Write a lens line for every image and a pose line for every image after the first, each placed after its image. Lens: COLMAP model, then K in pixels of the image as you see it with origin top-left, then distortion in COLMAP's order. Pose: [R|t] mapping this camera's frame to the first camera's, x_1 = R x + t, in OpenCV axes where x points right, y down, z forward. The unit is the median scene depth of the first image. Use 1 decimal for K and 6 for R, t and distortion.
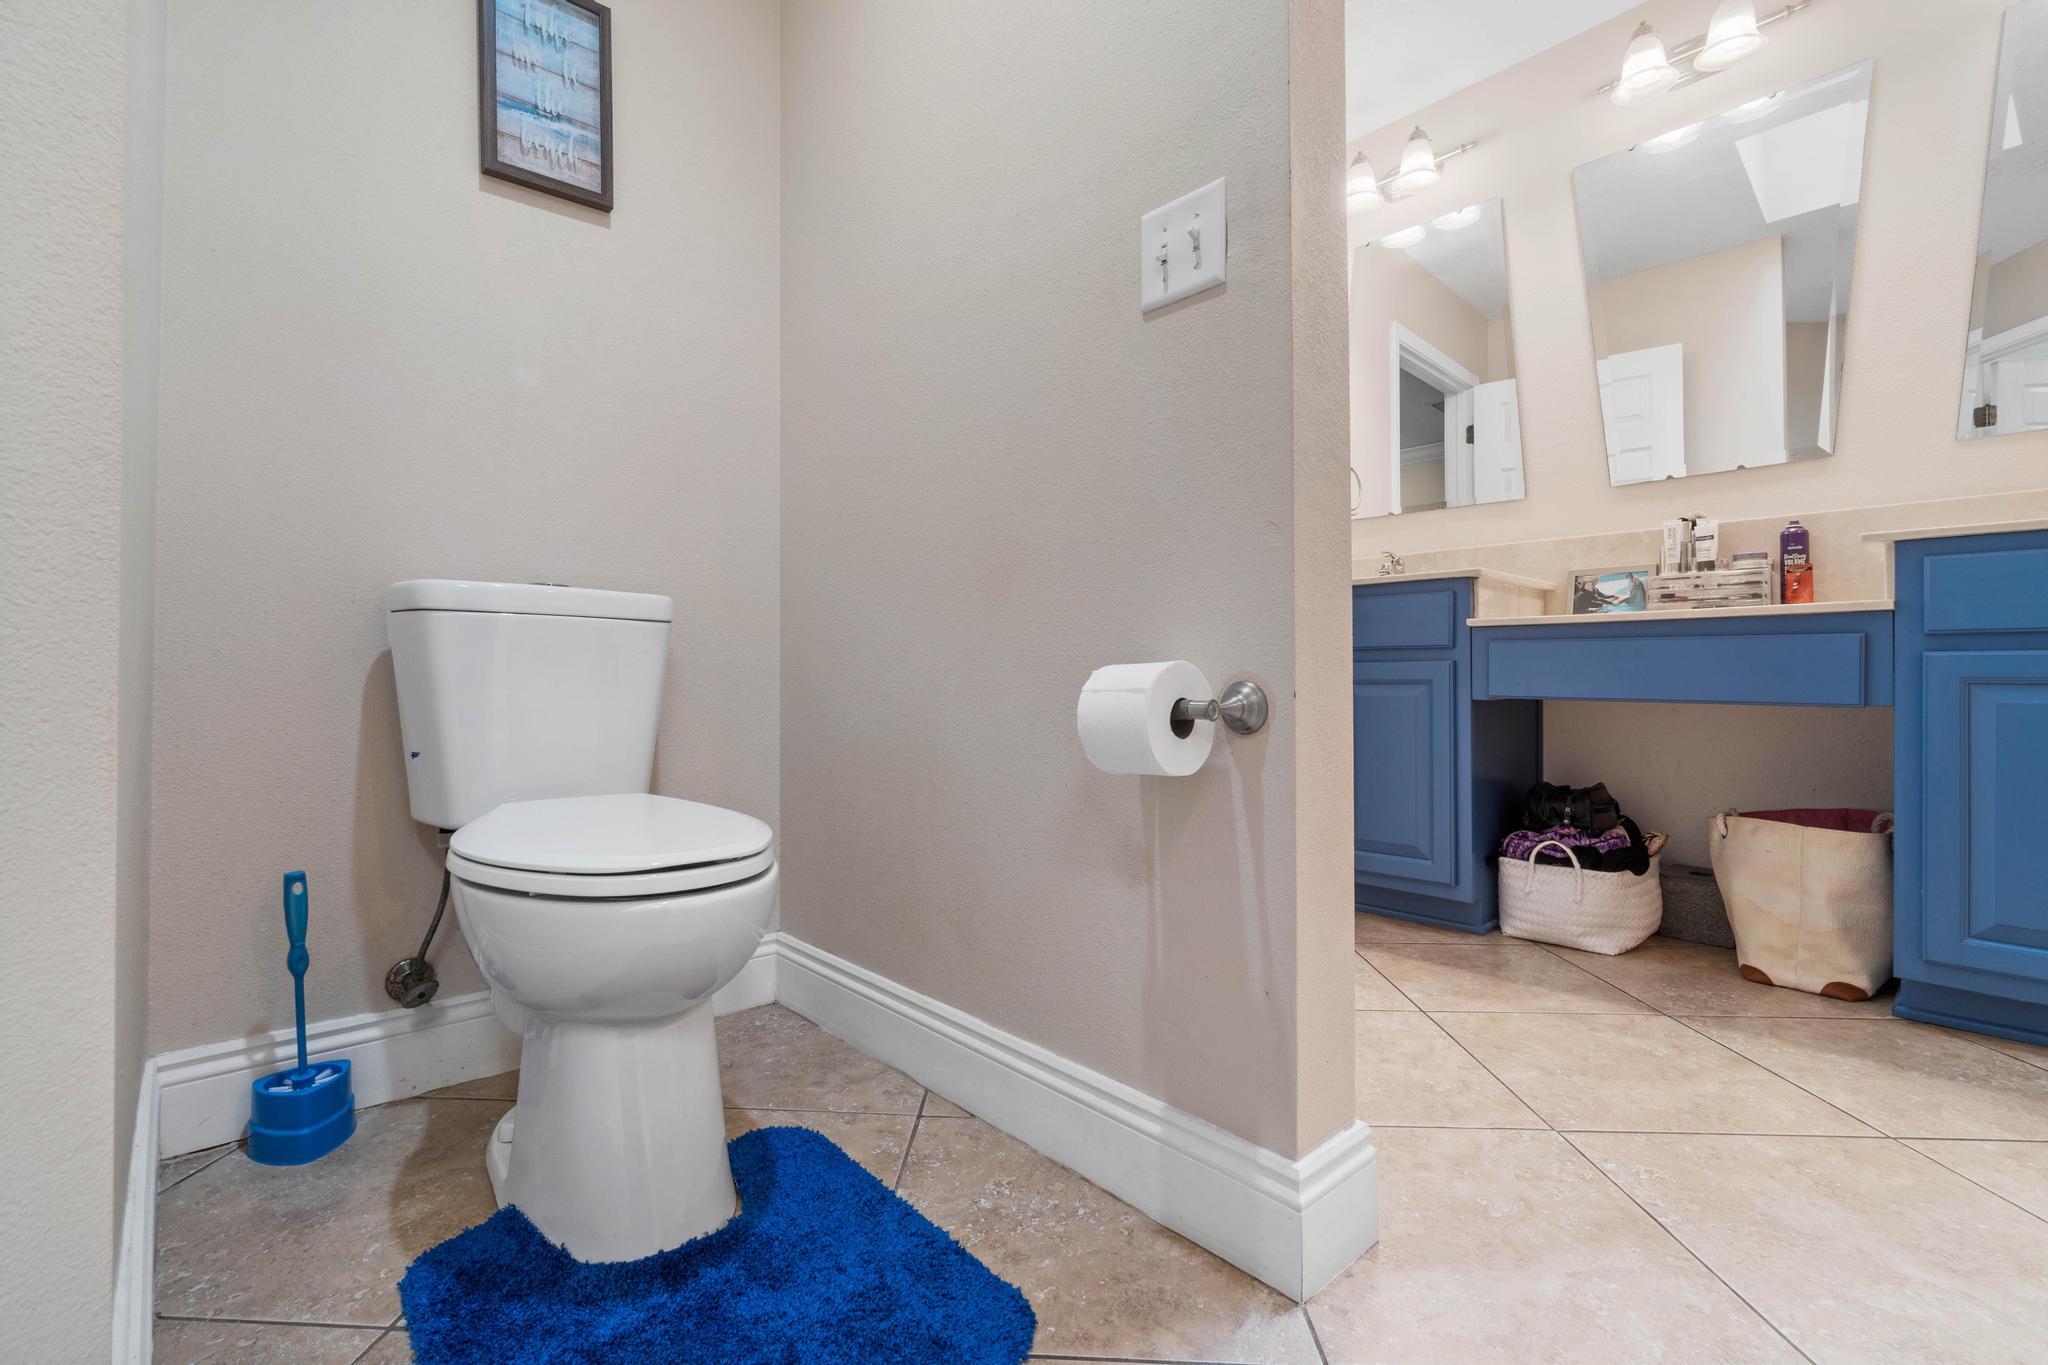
lens RADIAL K [[894.6, 0, 1041.3], [0, 894.6, 710.1], [0, 0, 1]] dist [-0.003892, -0.000078]
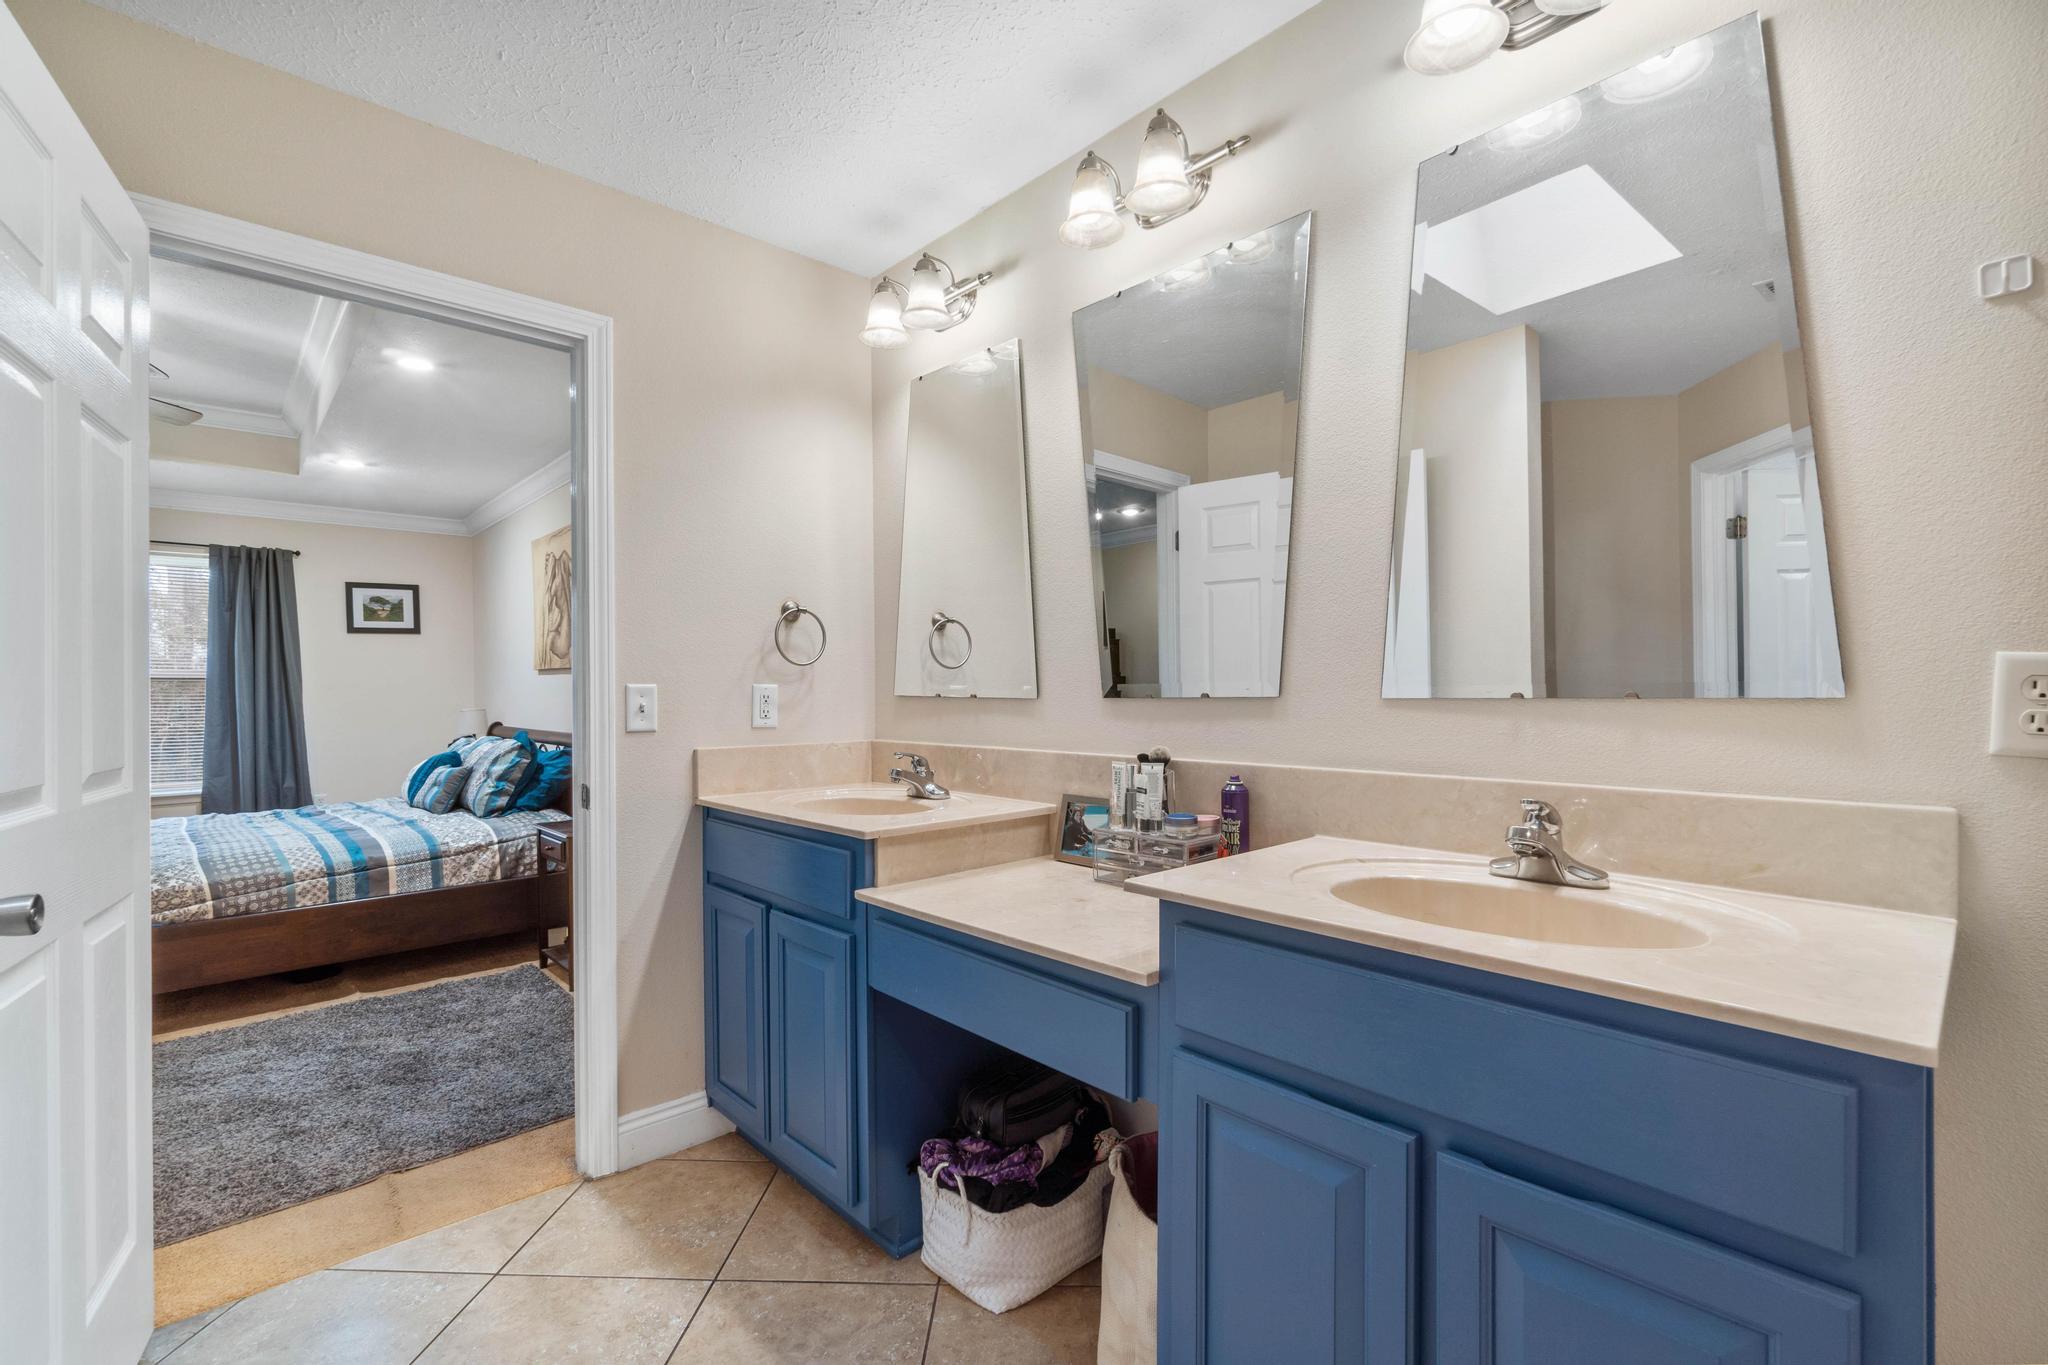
lens RADIAL K [[894.6, 0, 1061.9], [0, 894.6, 710.6], [0, 0, 1]] dist [-0.003892, -0.000078]
pose [[0.999908, -0.013238, -0.002867, 0.667381], [0.013281, 0.999795, 0.015309, -0.279338], [0.002664, -0.015346, 0.999879, 0.169560]]
